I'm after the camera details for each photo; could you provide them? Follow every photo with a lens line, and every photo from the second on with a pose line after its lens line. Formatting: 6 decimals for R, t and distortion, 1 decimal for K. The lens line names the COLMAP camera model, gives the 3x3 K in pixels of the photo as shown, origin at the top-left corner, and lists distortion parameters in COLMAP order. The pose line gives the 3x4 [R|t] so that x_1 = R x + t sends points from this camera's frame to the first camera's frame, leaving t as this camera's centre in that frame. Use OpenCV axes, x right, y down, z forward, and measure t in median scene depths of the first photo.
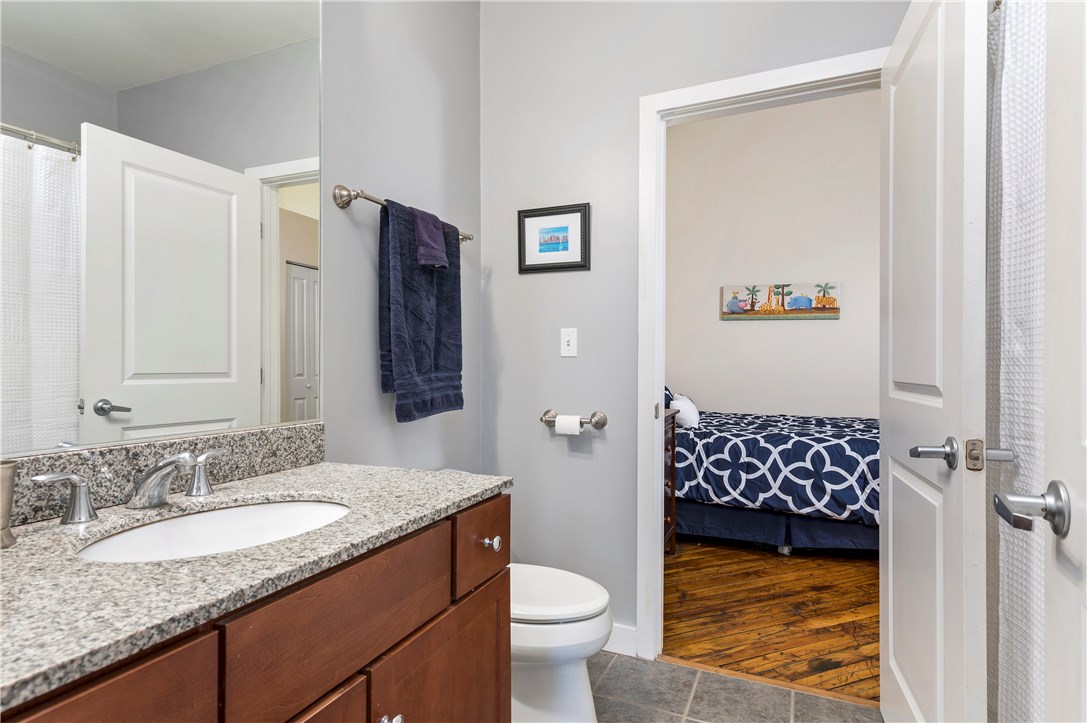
lens RADIAL K [[560.5, 0, 534.3], [0, 560.5, 363.4], [0, 0, 1]] dist [0.003675, -0.000795]
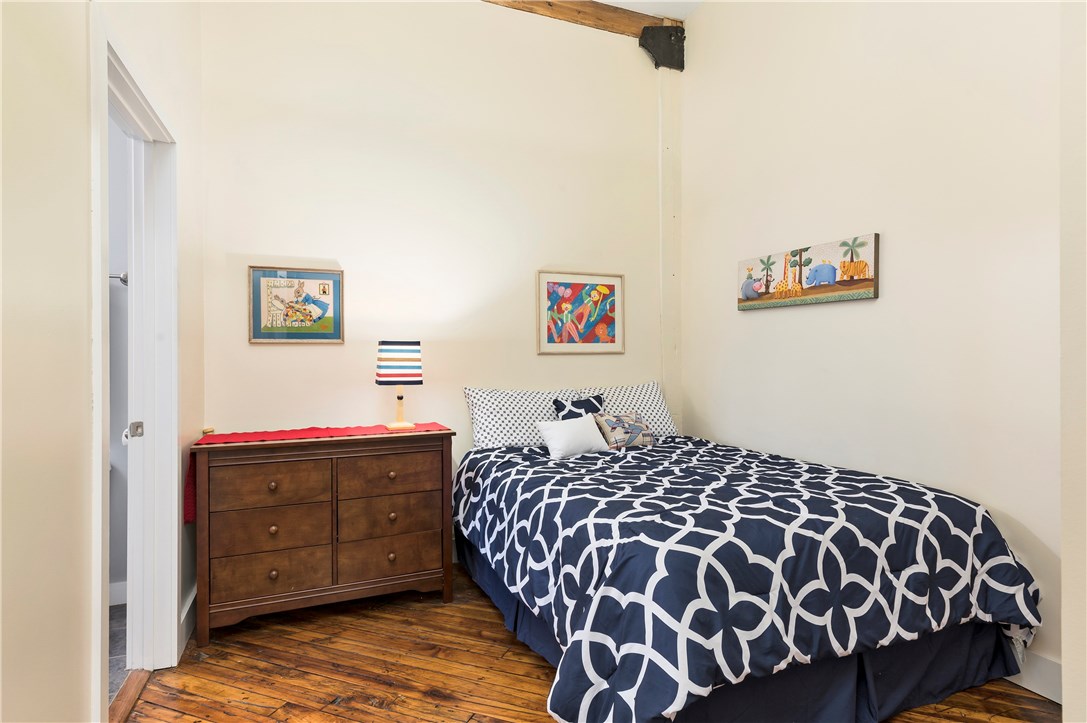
lens RADIAL K [[560.5, 0, 535.5], [0, 560.5, 367.5], [0, 0, 1]] dist [0.003675, -0.000795]
pose [[0.734951, 0.002823, -0.678114, 0.666276], [0.003027, 0.999968, 0.007443, -0.013813], [0.678113, -0.007523, 0.734919, 0.344479]]
